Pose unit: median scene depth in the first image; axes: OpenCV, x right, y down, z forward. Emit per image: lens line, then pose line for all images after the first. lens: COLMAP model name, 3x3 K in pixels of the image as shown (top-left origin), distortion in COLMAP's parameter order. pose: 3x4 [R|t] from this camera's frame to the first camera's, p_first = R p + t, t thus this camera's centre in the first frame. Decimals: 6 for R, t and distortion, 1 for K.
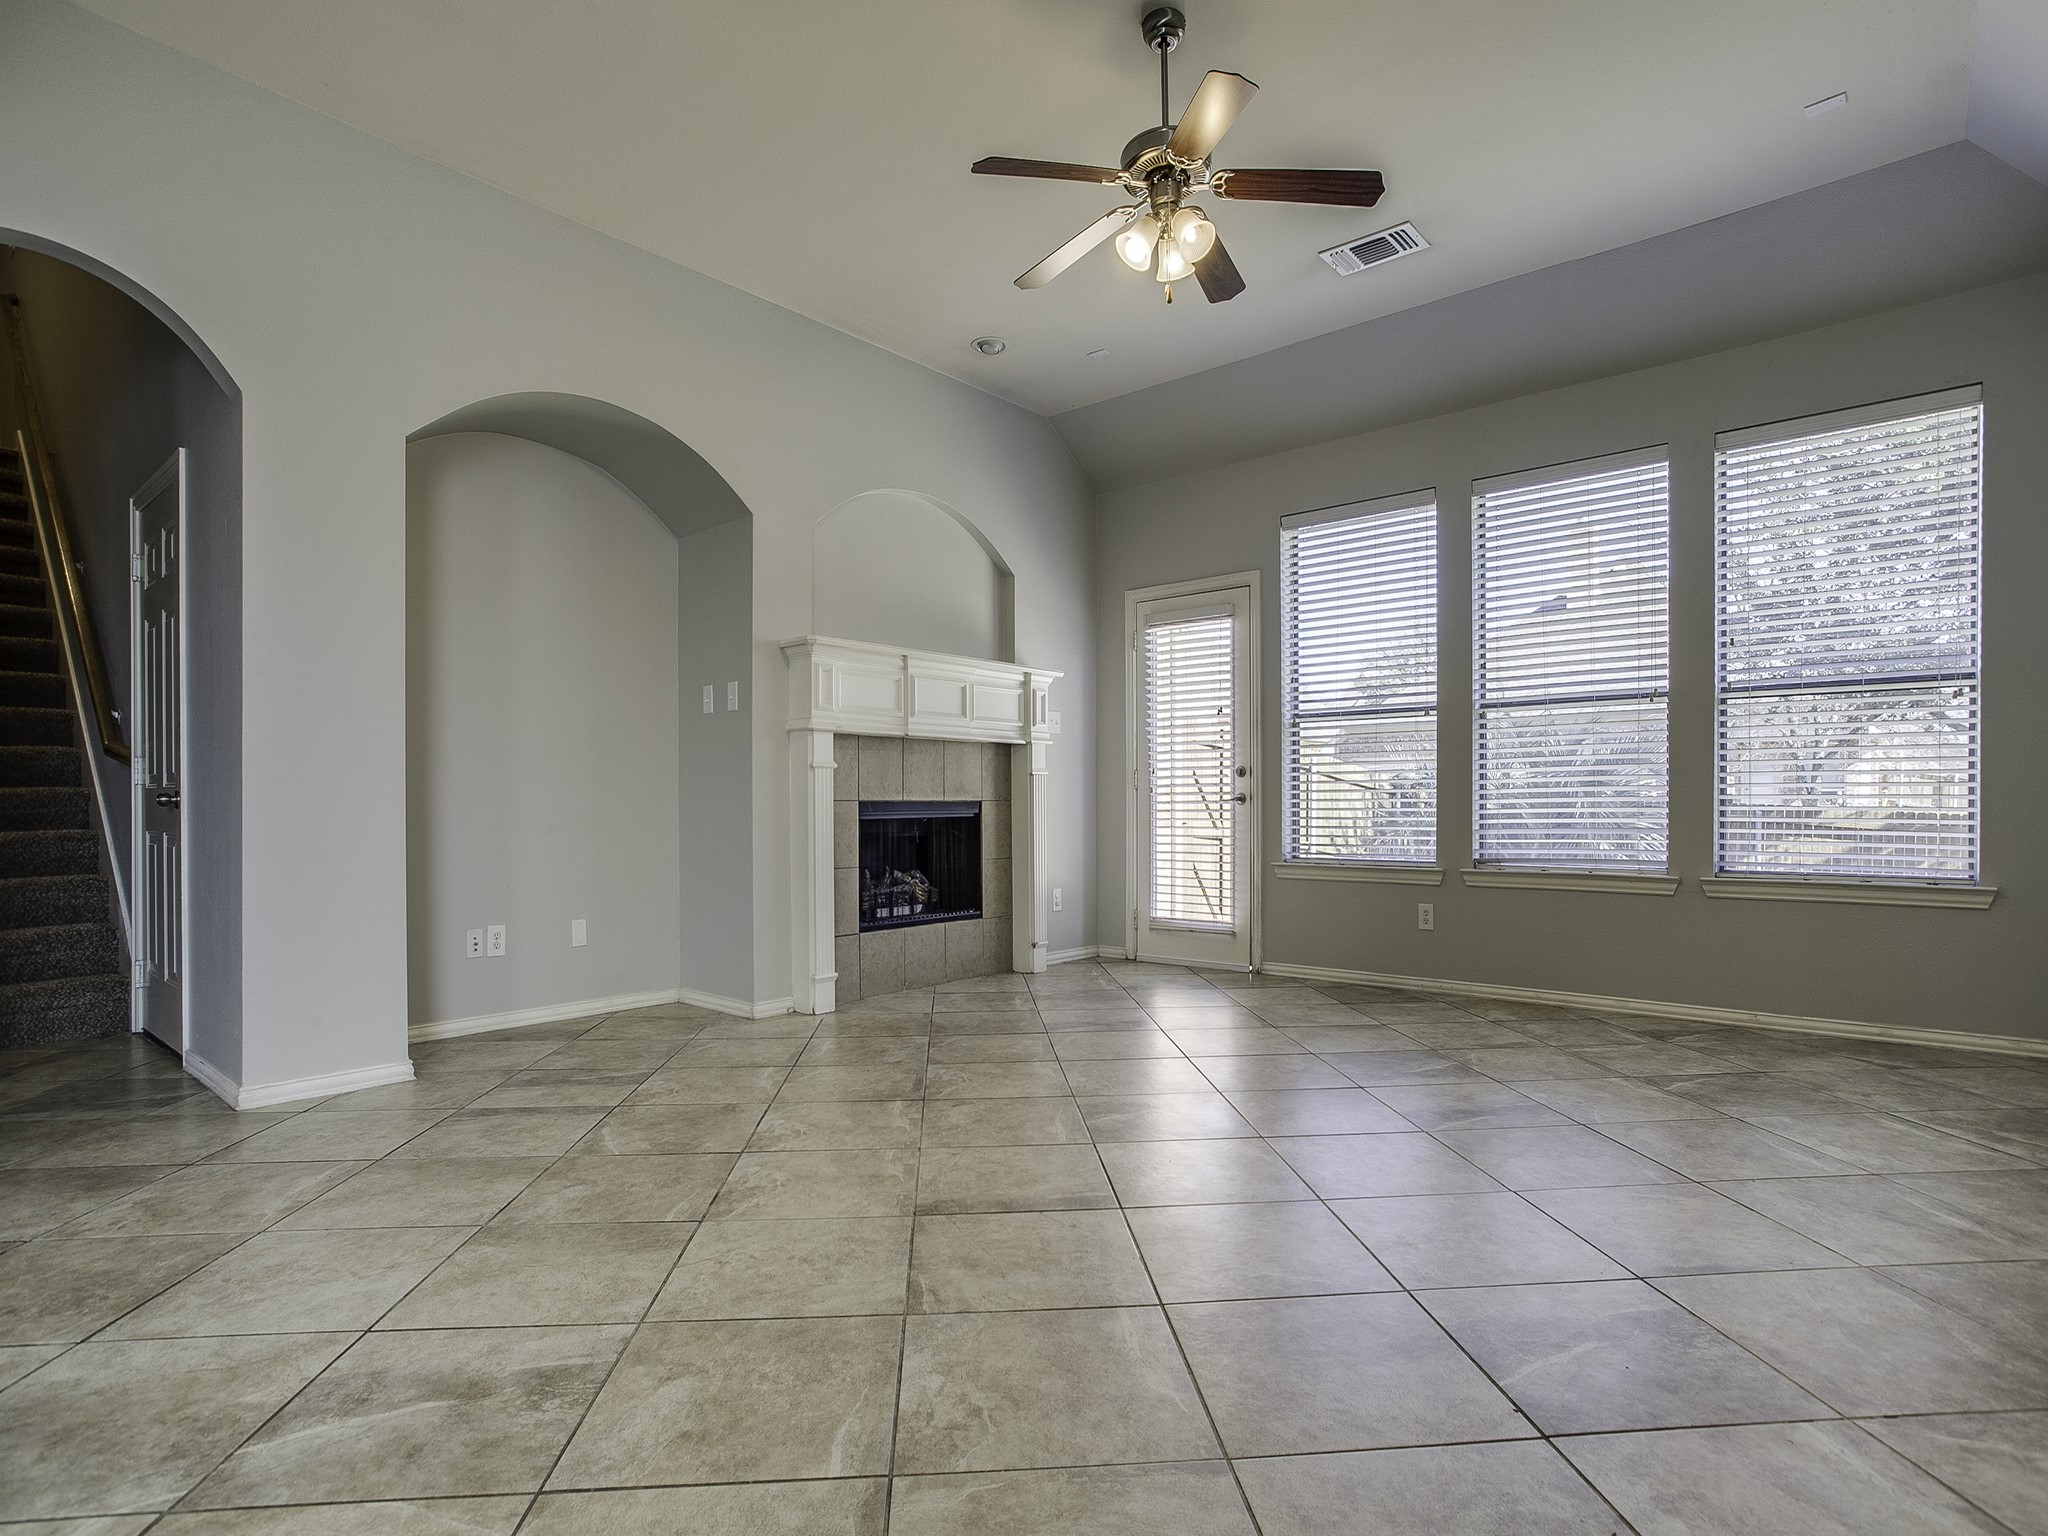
lens RADIAL K [[1062.9, 0, 1034.2], [0, 1062.9, 810.6], [0, 0, 1]] dist [-0.069328, 0.052510]
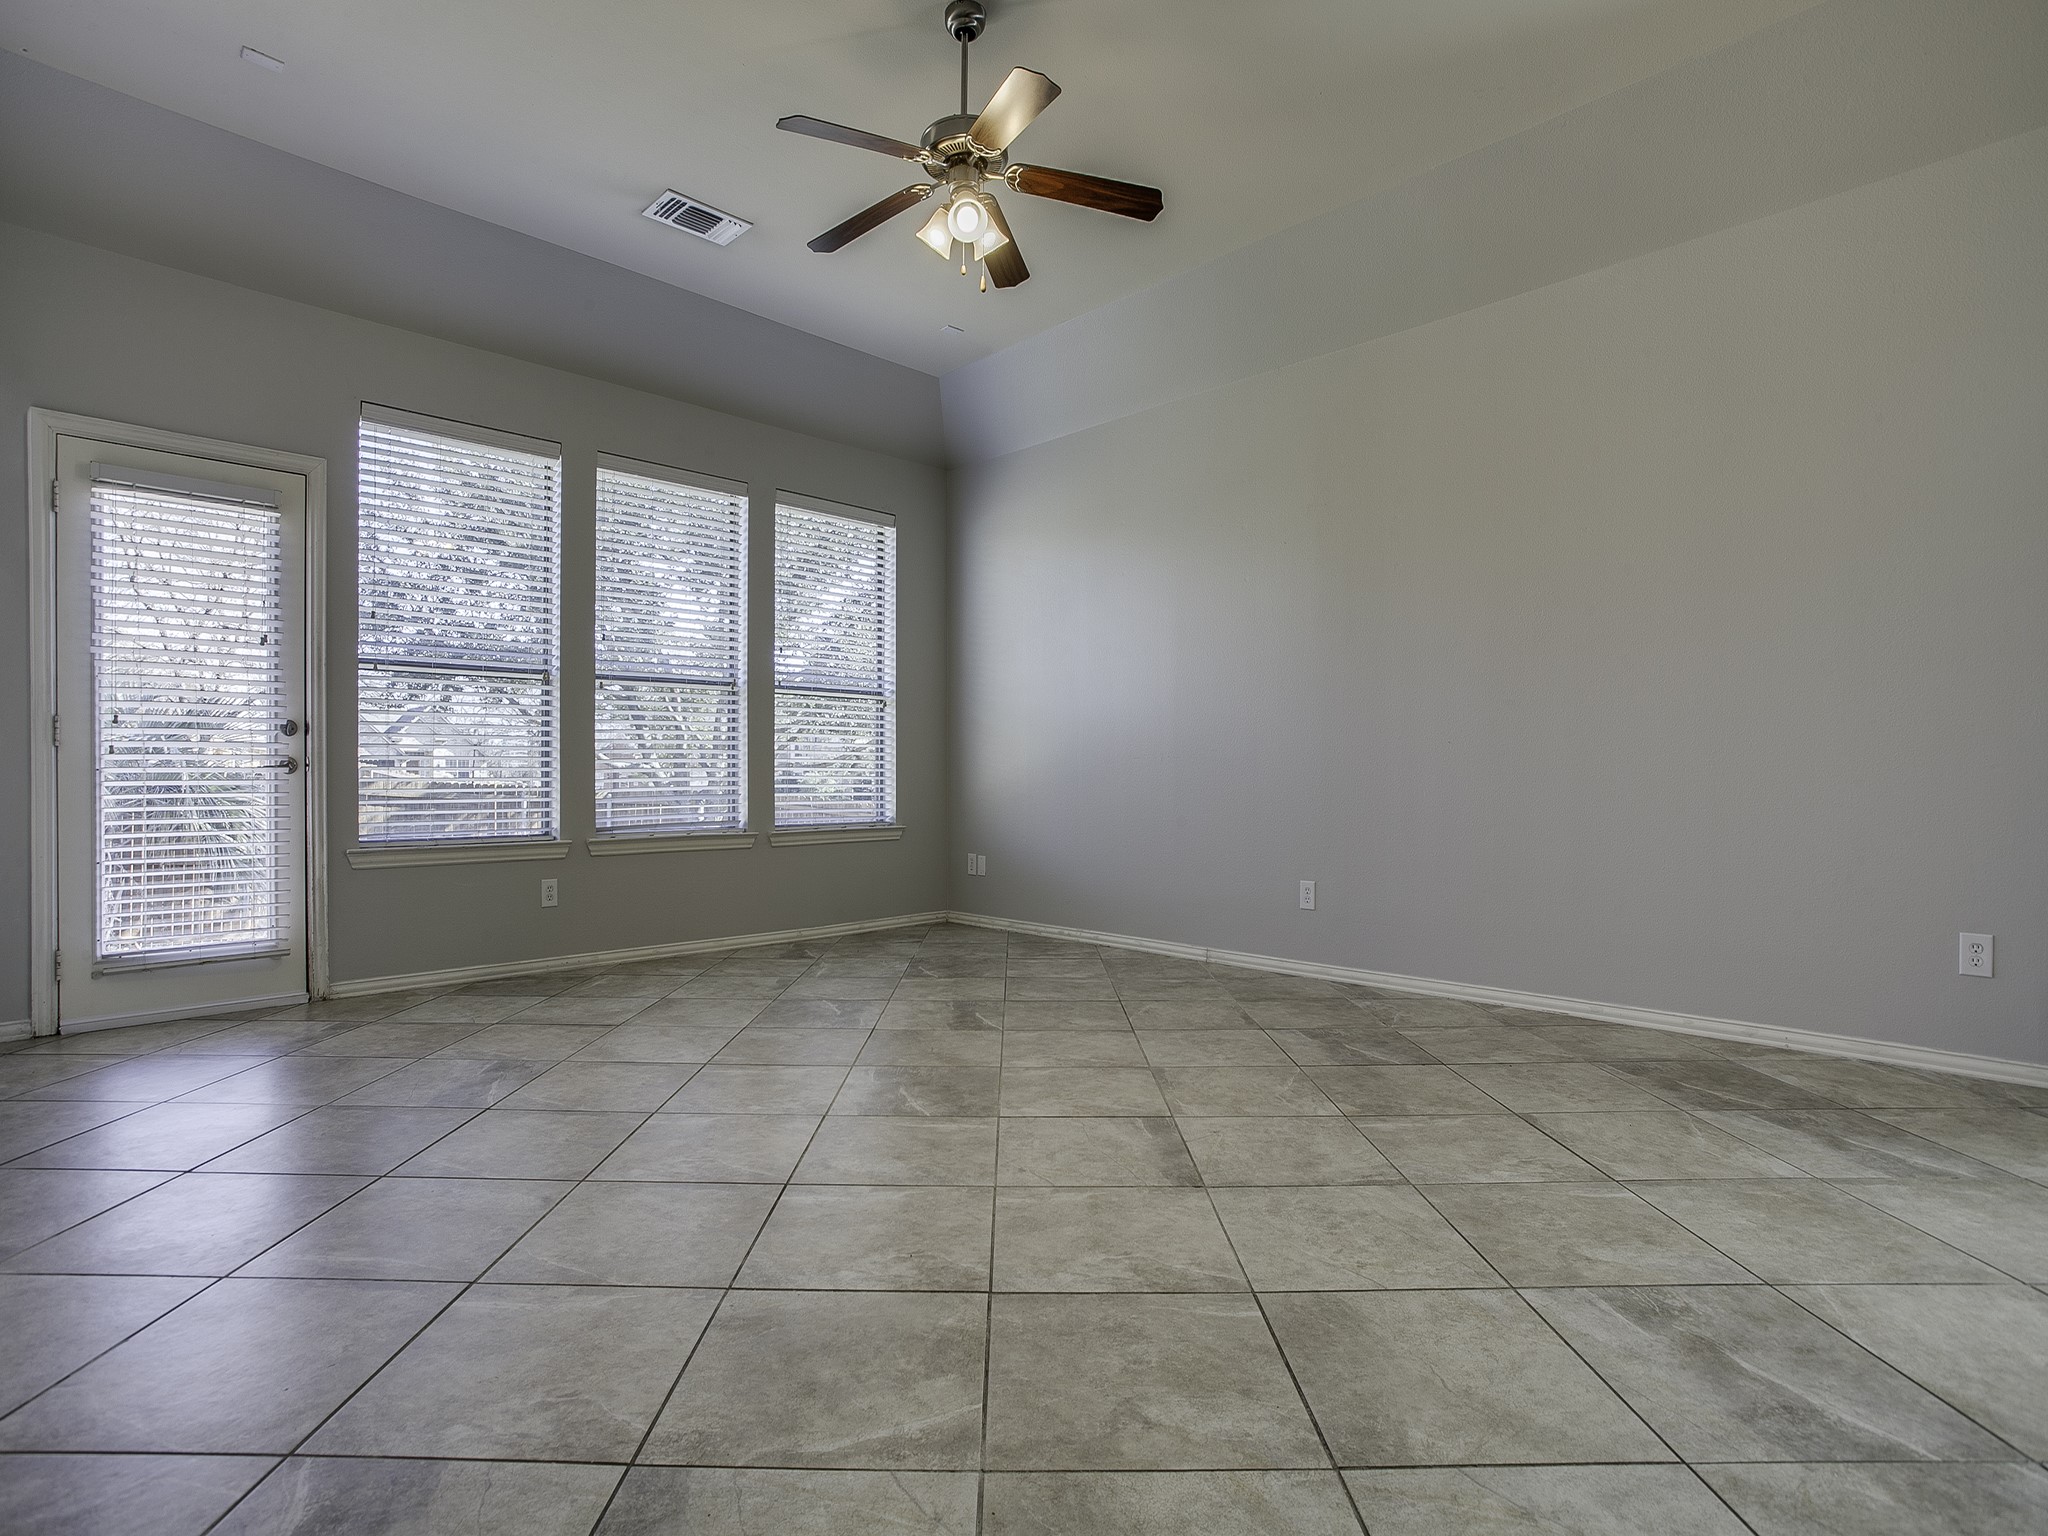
lens RADIAL K [[1028.3, 0, 1016.1], [0, 1028.3, 773.6], [0, 0, 1]] dist [-0.067489, 0.032052]
pose [[0.080932, 0.003941, 0.996712, -0.528315], [0.005848, 0.999973, -0.004429, 0.000451], [-0.996702, 0.006187, 0.080907, 0.536422]]
